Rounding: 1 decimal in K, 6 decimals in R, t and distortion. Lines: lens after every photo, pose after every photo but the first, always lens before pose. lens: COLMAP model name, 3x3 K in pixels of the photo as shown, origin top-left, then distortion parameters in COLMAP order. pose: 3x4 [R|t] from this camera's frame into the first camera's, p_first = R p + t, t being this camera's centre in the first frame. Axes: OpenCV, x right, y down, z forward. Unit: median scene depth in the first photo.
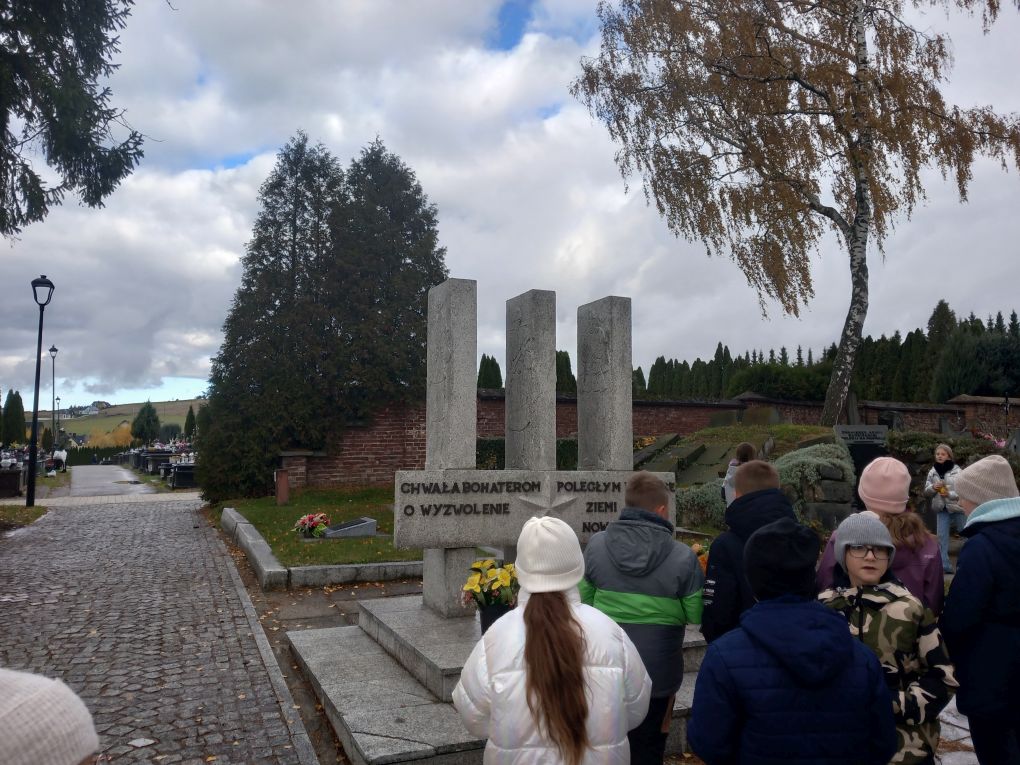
lens RADIAL K [[813.5, 0, 512.7], [0, 813.5, 381.7], [0, 0, 1]] dist [0.077726, -0.098826]
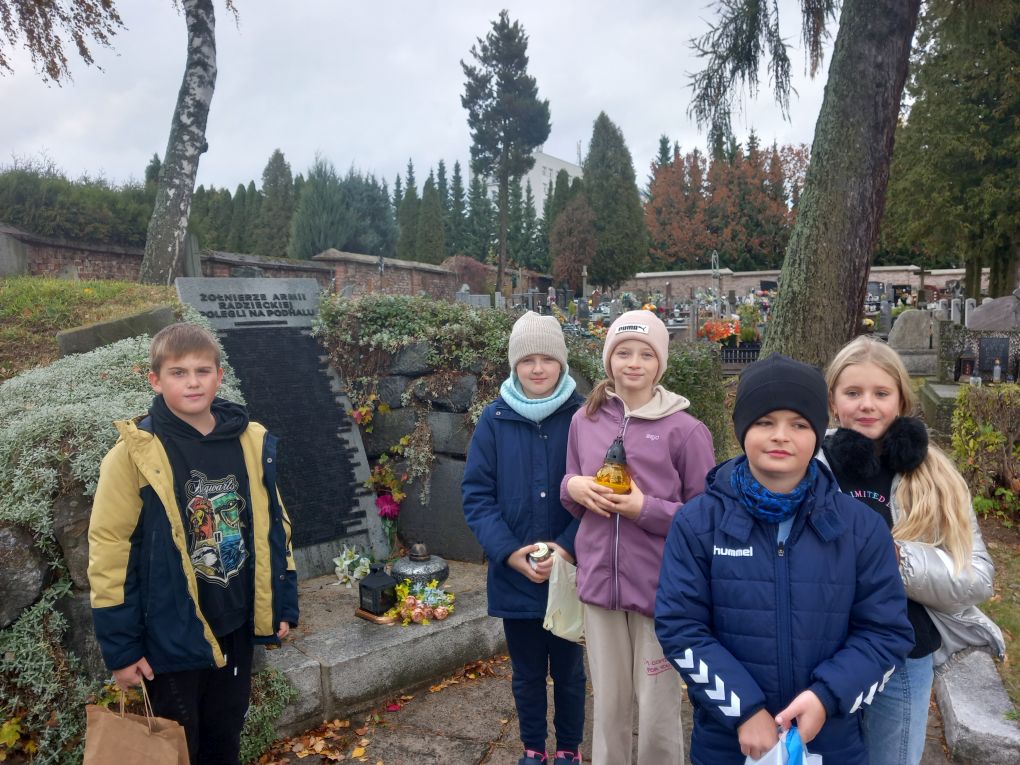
lens RADIAL K [[799.3, 0, 514.1], [0, 799.3, 381.1], [0, 0, 1]] dist [0.065754, -0.083848]
pose [[0.704842, -0.081695, 0.704644, 0.240189], [-0.031843, 0.988701, 0.146480, 0.040457], [-0.708649, -0.125683, 0.694277, 0.636638]]
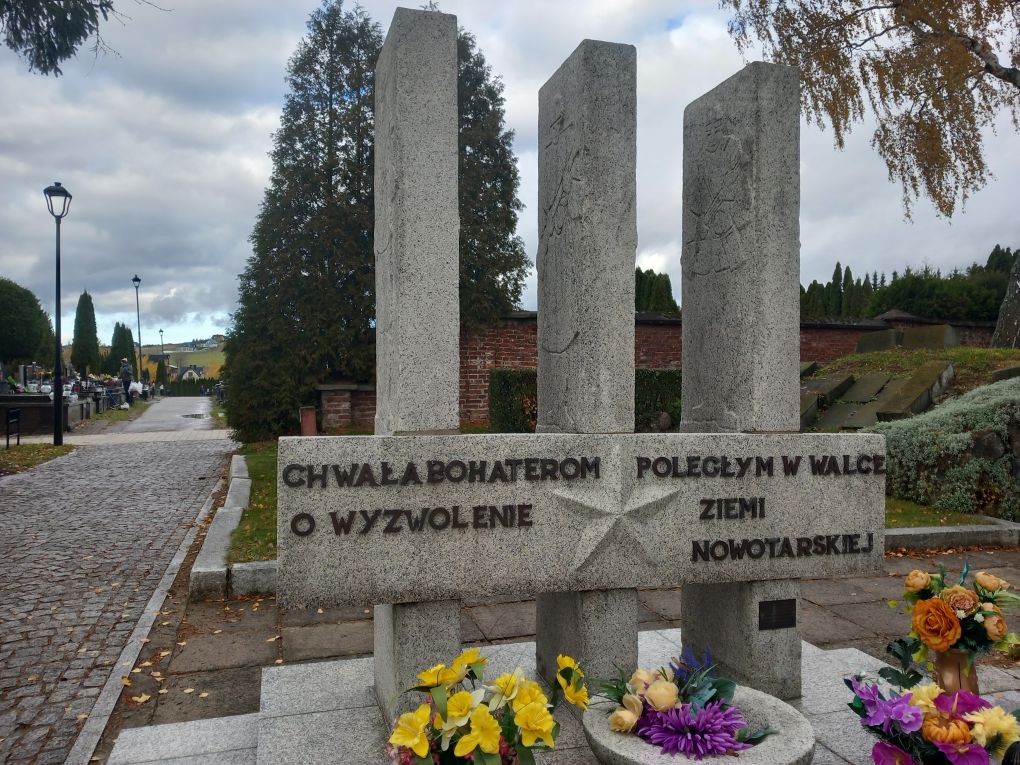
lens RADIAL K [[799.3, 0, 514.1], [0, 799.3, 381.1], [0, 0, 1]] dist [0.065754, -0.083848]
pose [[0.992437, -0.001660, -0.122744, 0.018003], [0.011978, 0.996447, 0.083370, 0.017360], [0.122169, -0.084210, 0.988930, 0.236257]]
